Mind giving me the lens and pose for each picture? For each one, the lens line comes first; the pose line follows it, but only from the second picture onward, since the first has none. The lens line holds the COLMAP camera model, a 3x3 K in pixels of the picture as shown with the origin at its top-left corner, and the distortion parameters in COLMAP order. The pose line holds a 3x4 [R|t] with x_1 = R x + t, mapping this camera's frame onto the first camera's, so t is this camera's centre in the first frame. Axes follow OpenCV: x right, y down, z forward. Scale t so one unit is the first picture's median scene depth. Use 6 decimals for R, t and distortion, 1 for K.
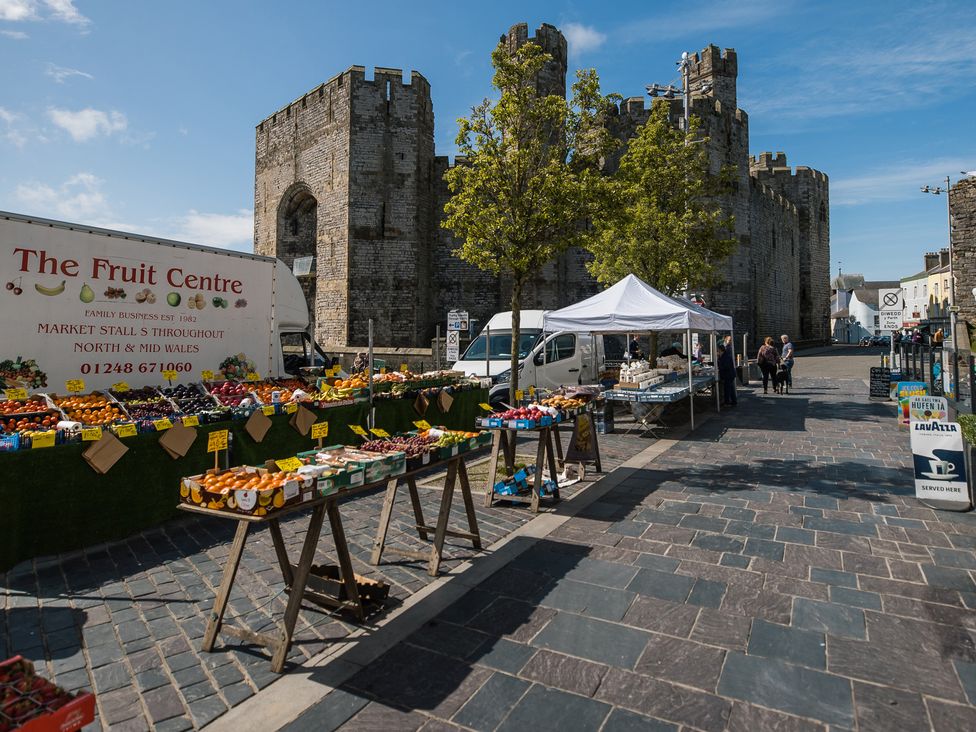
lens RADIAL K [[629.5, 0, 487.7], [0, 629.5, 312.0], [0, 0, 1]] dist [-0.006228, -0.000544]
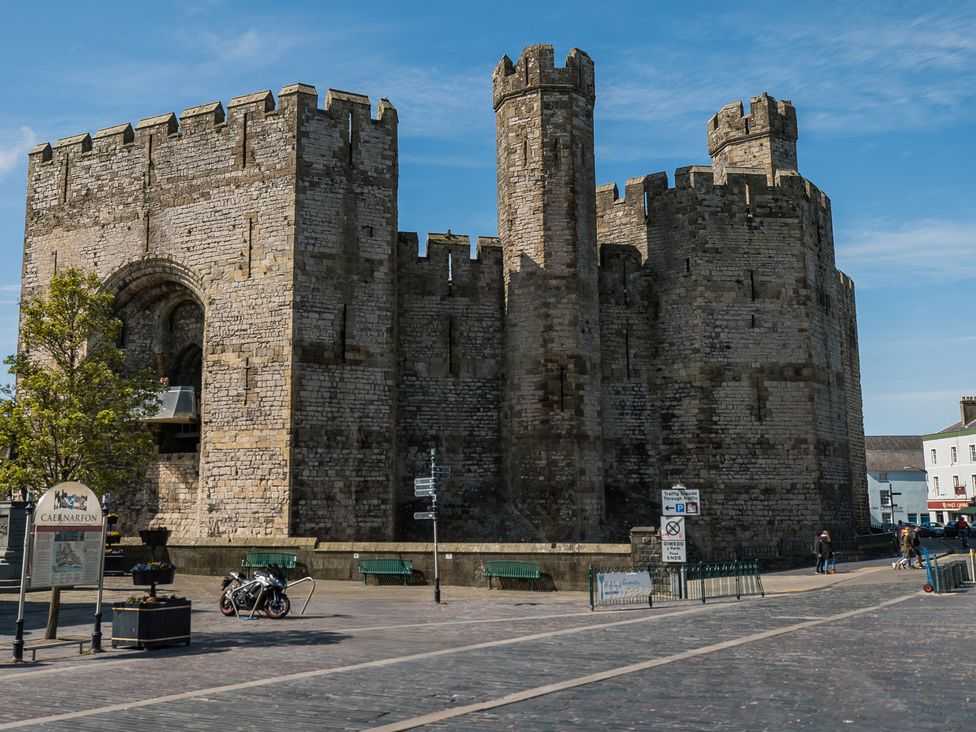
lens RADIAL K [[1118.7, 0, 487.6], [0, 1118.7, 326.2], [0, 0, 1]] dist [0.005215, 0.011579]
pose [[0.964413, 0.040470, 0.261285, -0.311363], [-0.004104, 0.990389, -0.138251, -0.003274], [-0.264368, 0.132259, 0.955310, -0.072205]]
